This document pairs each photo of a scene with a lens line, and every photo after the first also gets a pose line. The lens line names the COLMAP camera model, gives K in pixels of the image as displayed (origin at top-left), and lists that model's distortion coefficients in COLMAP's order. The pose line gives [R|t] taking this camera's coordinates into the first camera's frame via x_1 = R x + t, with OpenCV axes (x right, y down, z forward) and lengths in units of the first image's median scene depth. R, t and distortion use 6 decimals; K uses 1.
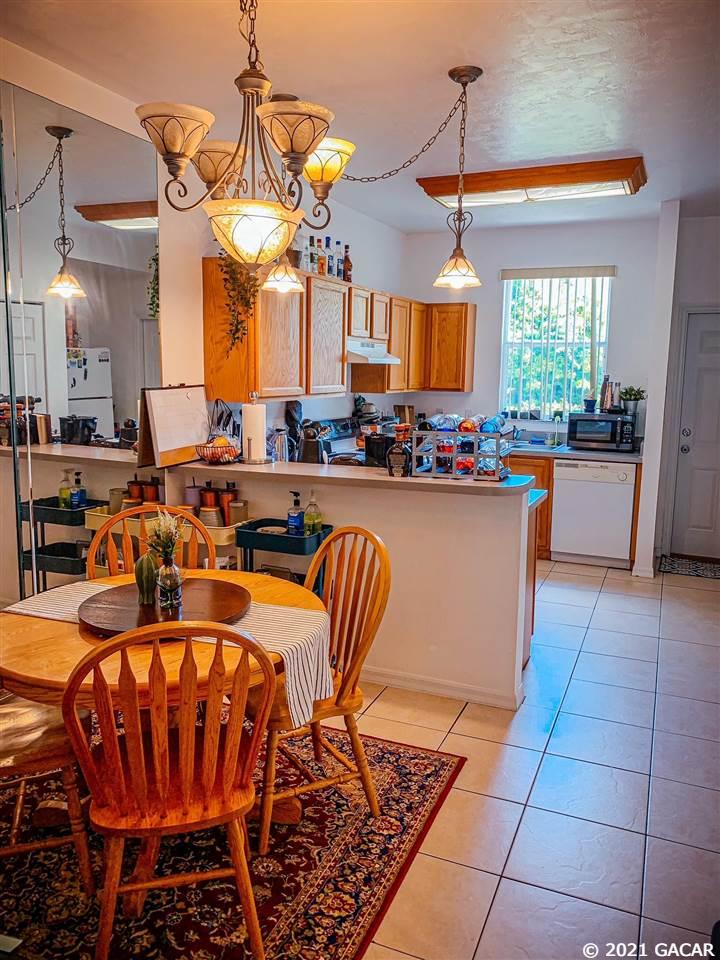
lens RADIAL K [[727.8, 0, 364.7], [0, 727.8, 474.6], [0, 0, 1]] dist [-0.048086, 0.001557]
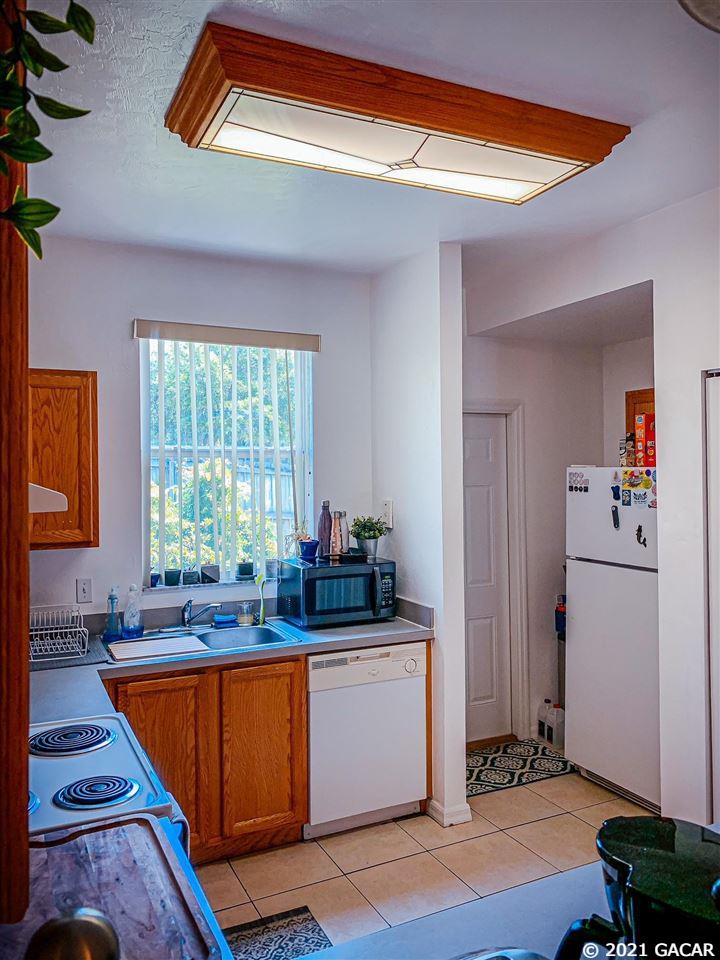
lens RADIAL K [[727.8, 0, 364.7], [0, 727.8, 474.6], [0, 0, 1]] dist [-0.048086, 0.001557]
pose [[0.651783, -0.015426, 0.758249, -0.124139], [0.125363, 0.988231, -0.087656, -0.099439], [-0.747973, 0.152189, 0.646046, 0.553130]]
